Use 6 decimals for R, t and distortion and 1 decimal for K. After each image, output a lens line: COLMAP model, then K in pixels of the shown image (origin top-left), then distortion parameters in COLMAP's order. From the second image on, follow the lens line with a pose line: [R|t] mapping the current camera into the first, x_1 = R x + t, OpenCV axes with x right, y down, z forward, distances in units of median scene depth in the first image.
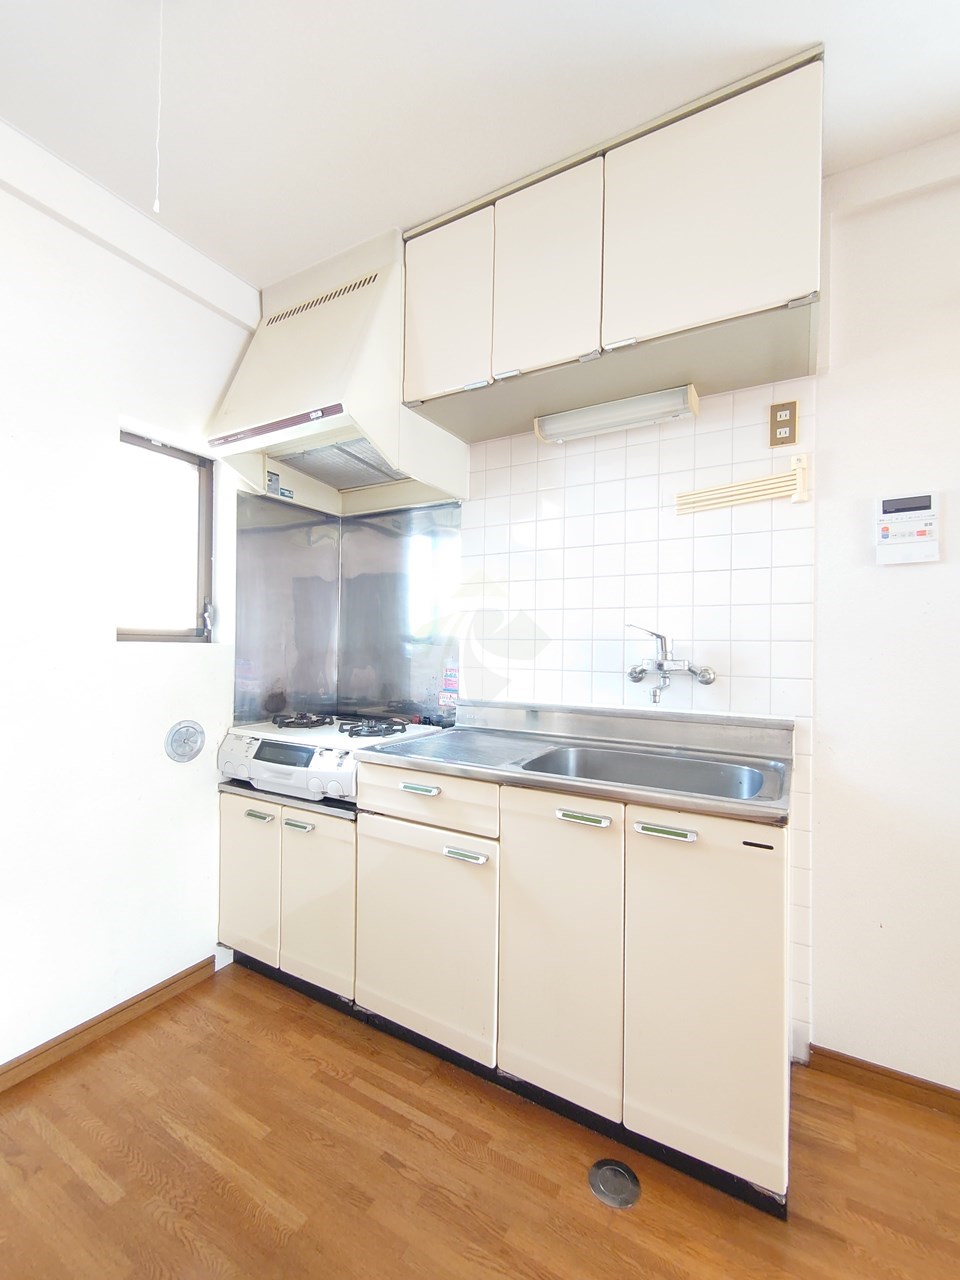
lens RADIAL K [[553.9, 0, 480.5], [0, 553.9, 644.1], [0, 0, 1]] dist [-0.001167, 0.000427]
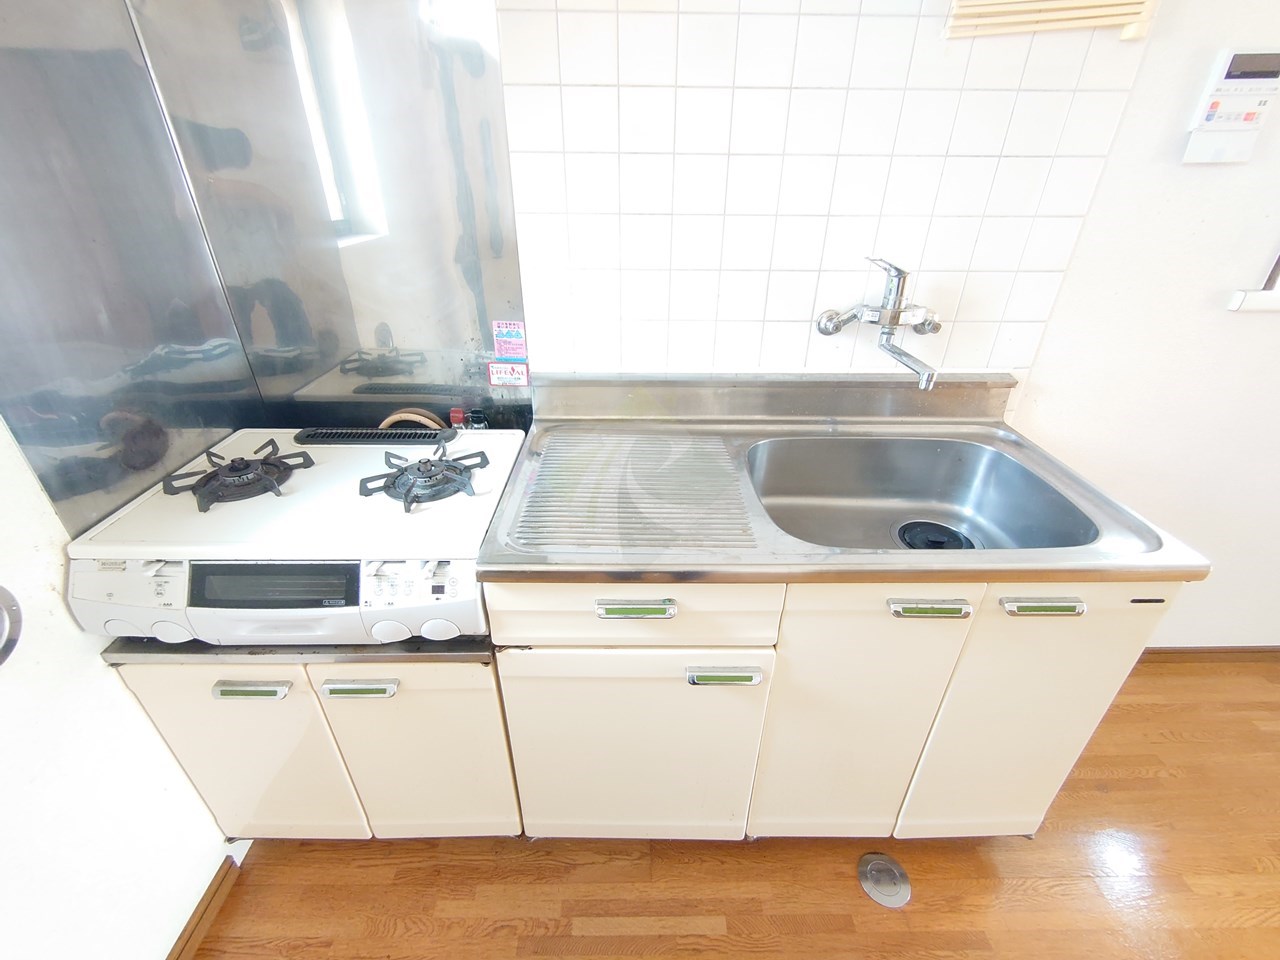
lens RADIAL K [[553.9, 0, 643.4], [0, 553.9, 478.6], [0, 0, 1]] dist [-0.001167, 0.000427]
pose [[0.858776, -0.254515, 0.444664, -0.280225], [0.001894, 0.869460, 0.494000, -0.119829], [-0.512348, -0.423393, 0.747153, 0.537084]]
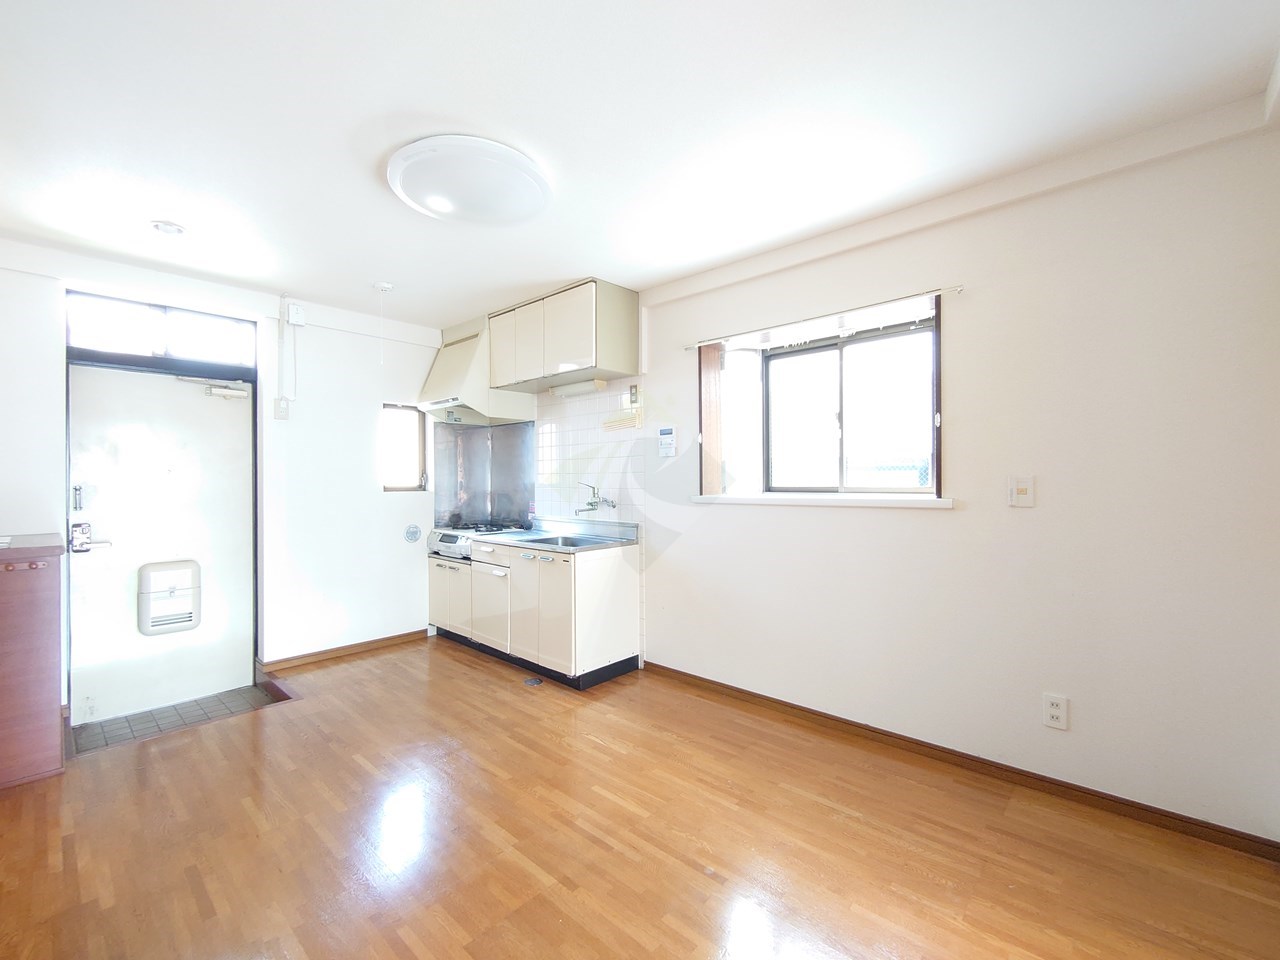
lens RADIAL K [[553.9, 0, 643.4], [0, 553.9, 478.6], [0, 0, 1]] dist [-0.001167, 0.000427]
pose [[0.976249, -0.018240, -0.215880, 0.979420], [0.019445, 0.999805, 0.003461, -0.049446], [0.215775, -0.007576, 0.976414, -1.130823]]
